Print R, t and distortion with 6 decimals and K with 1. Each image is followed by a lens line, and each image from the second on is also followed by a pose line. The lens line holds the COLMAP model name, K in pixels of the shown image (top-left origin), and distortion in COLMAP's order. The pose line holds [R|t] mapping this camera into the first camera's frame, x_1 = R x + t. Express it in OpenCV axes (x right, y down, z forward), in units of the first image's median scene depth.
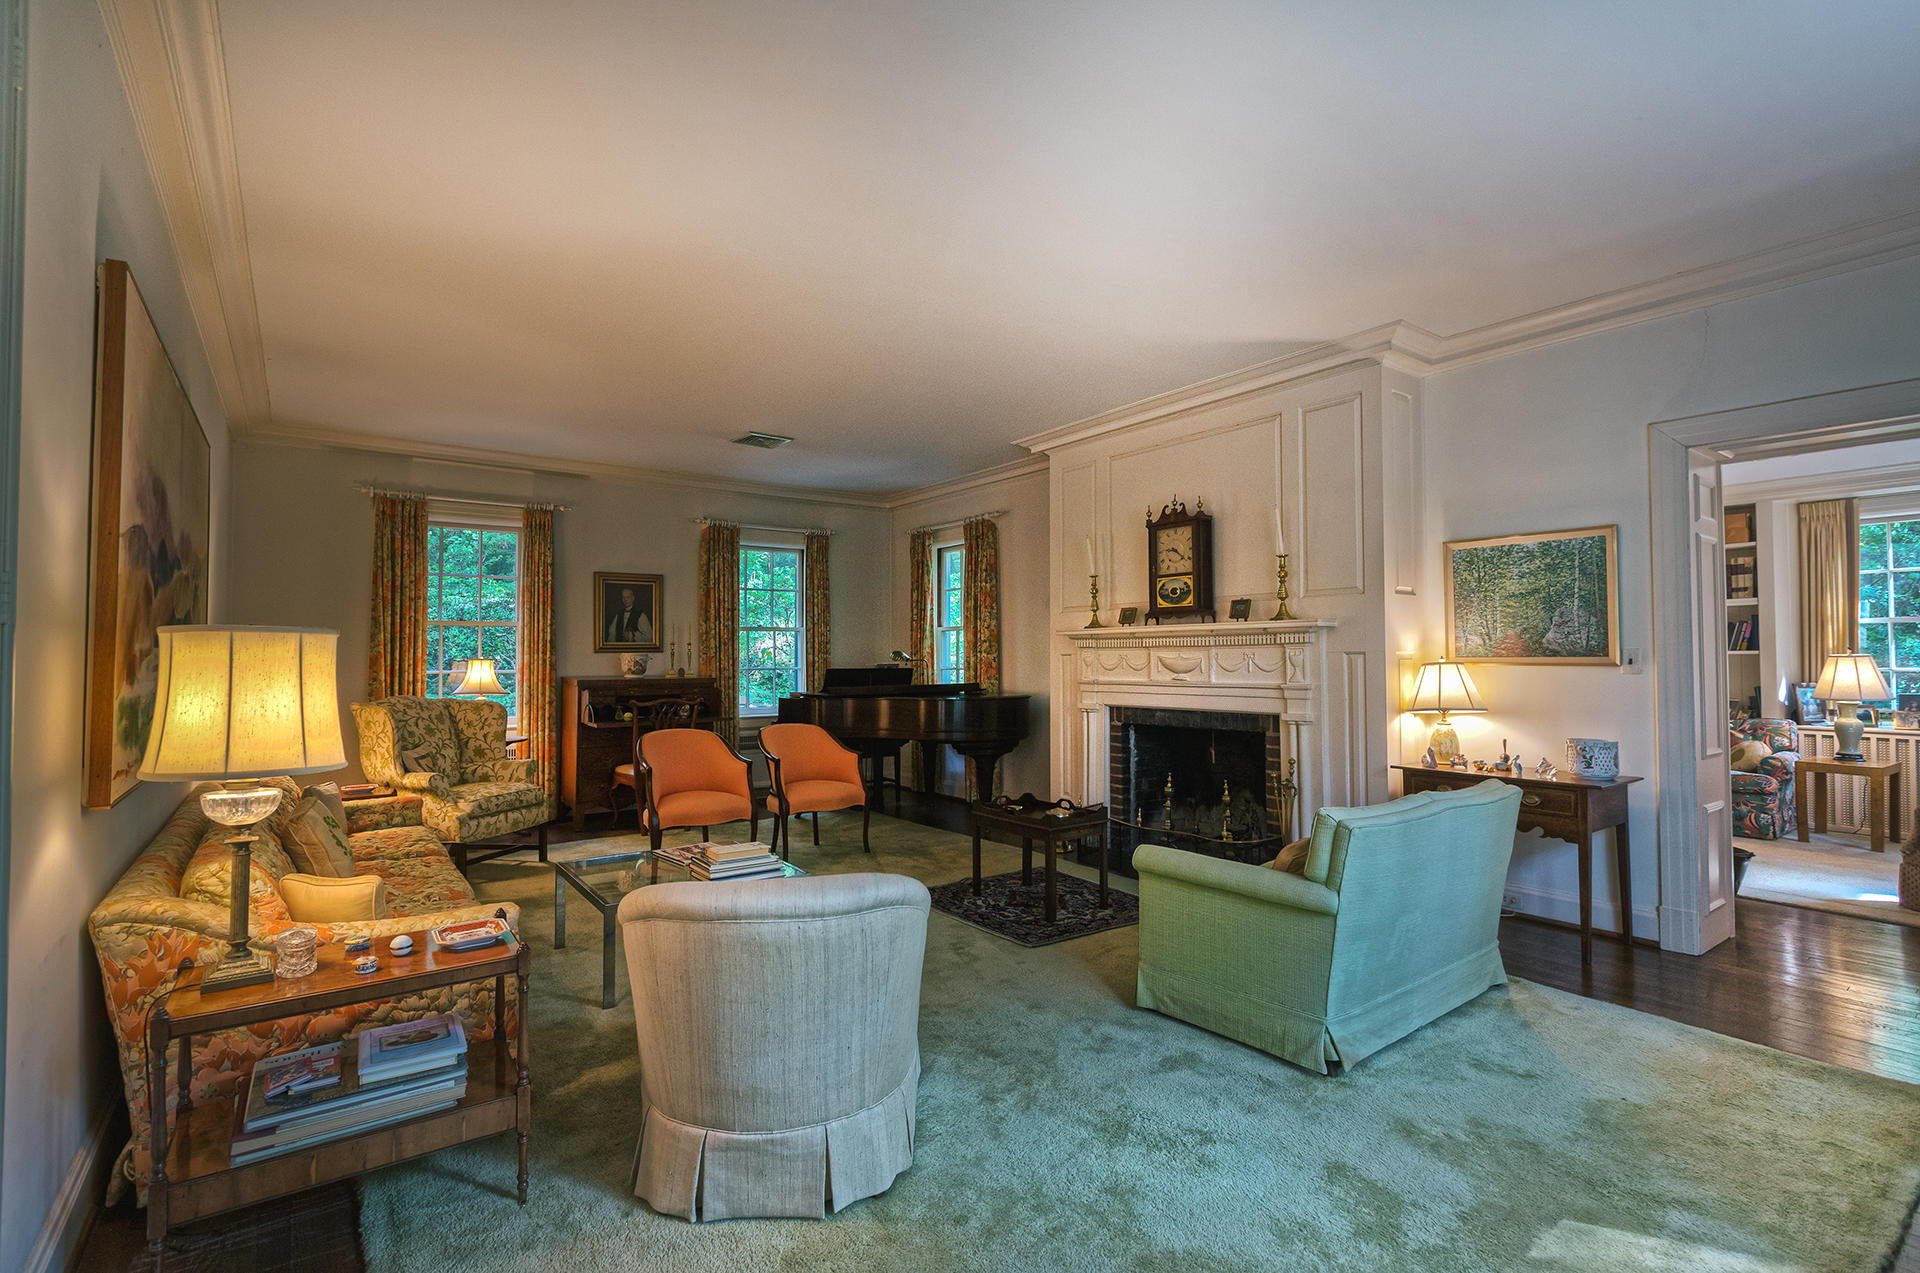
lens RADIAL K [[868.6, 0, 963.9], [0, 868.6, 643.7], [0, 0, 1]] dist [-0.000166, -0.000199]
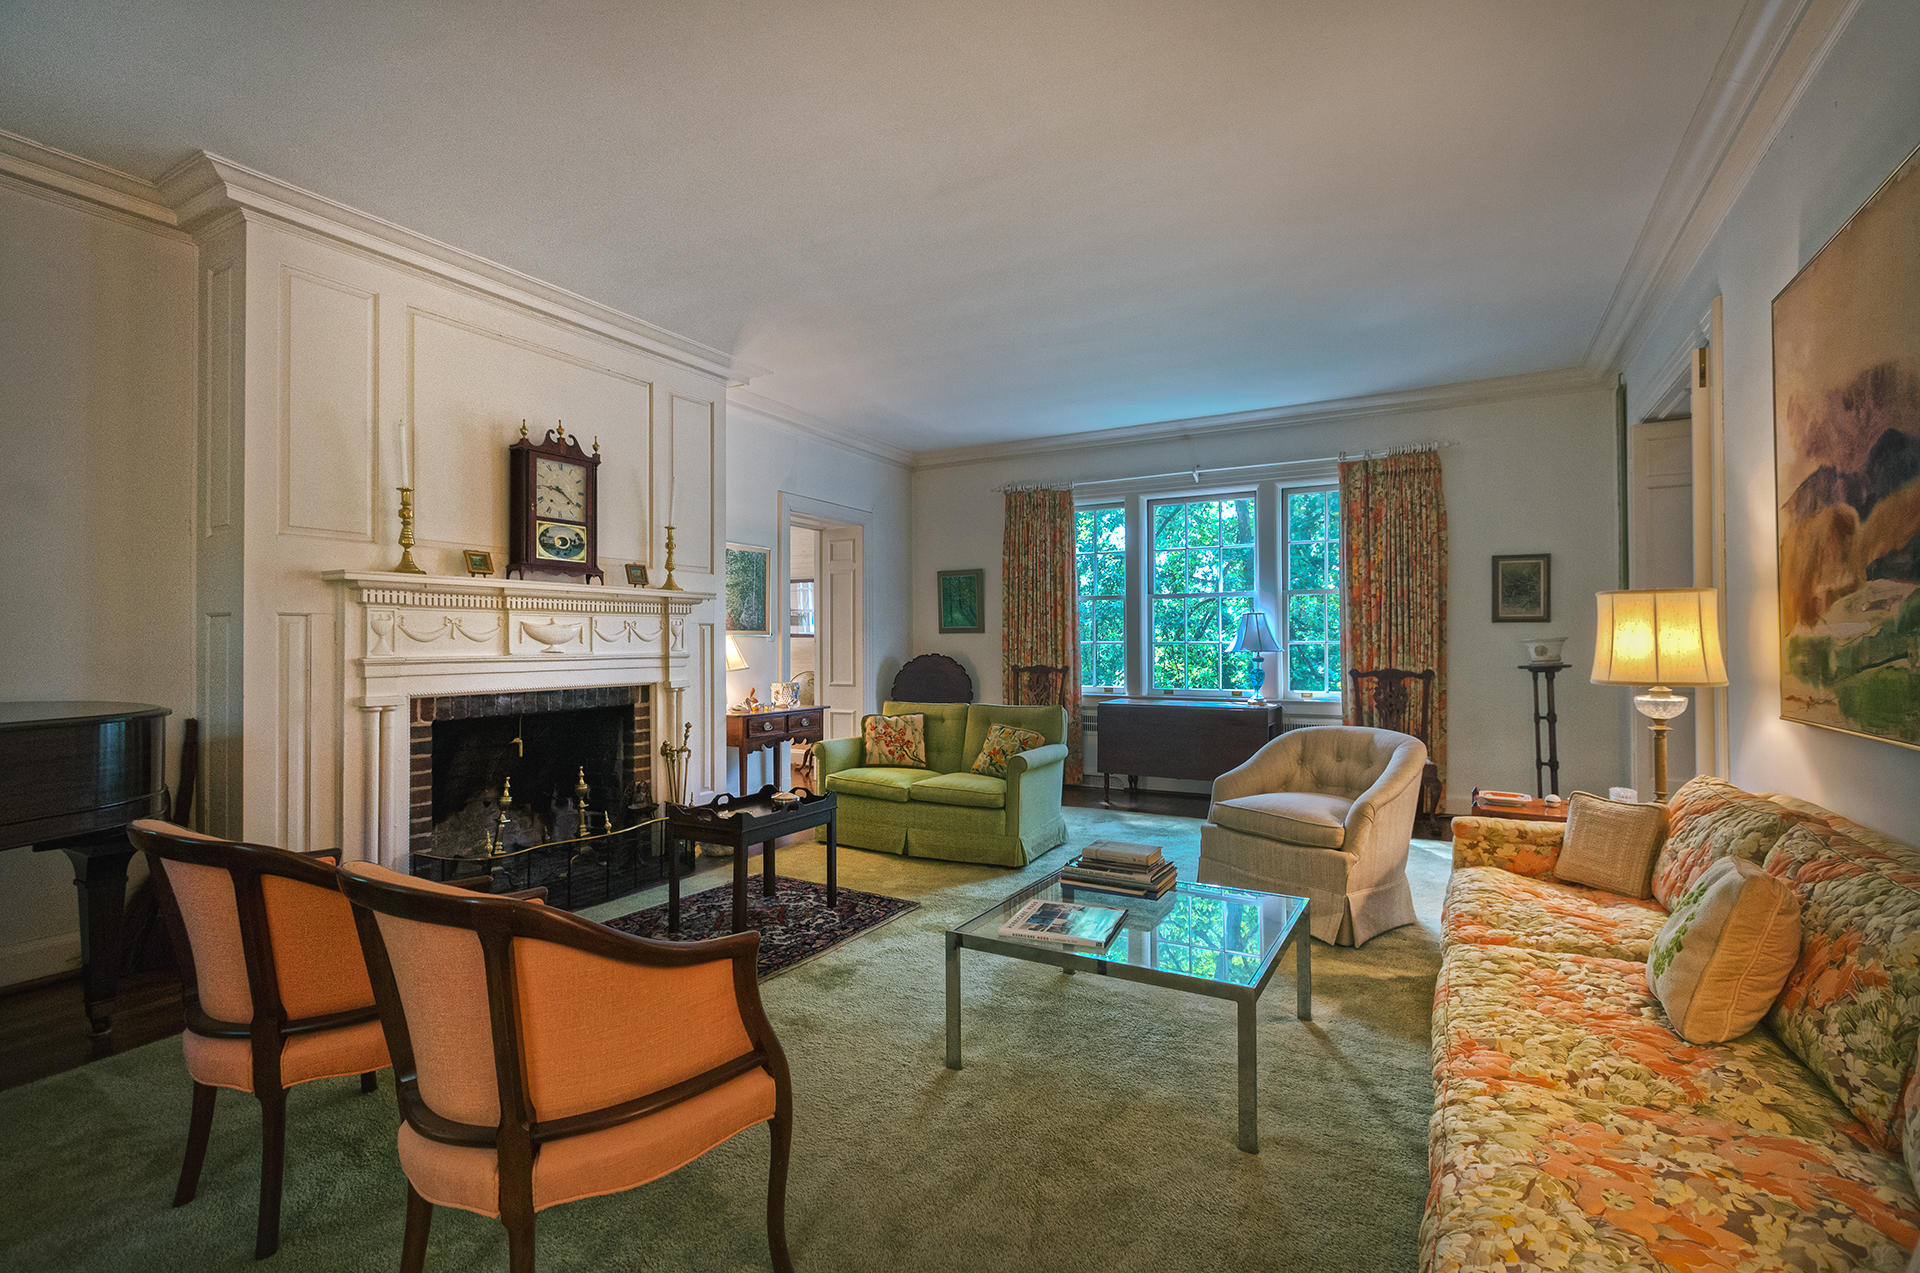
lens RADIAL K [[868.6, 0, 966.3], [0, 868.6, 633.7], [0, 0, 1]] dist [-0.000166, -0.000199]
pose [[-0.398944, 0.010373, 0.916917, -0.637299], [-0.017292, 0.999673, -0.018833, 0.032918], [-0.916812, -0.023368, -0.398634, 0.973949]]
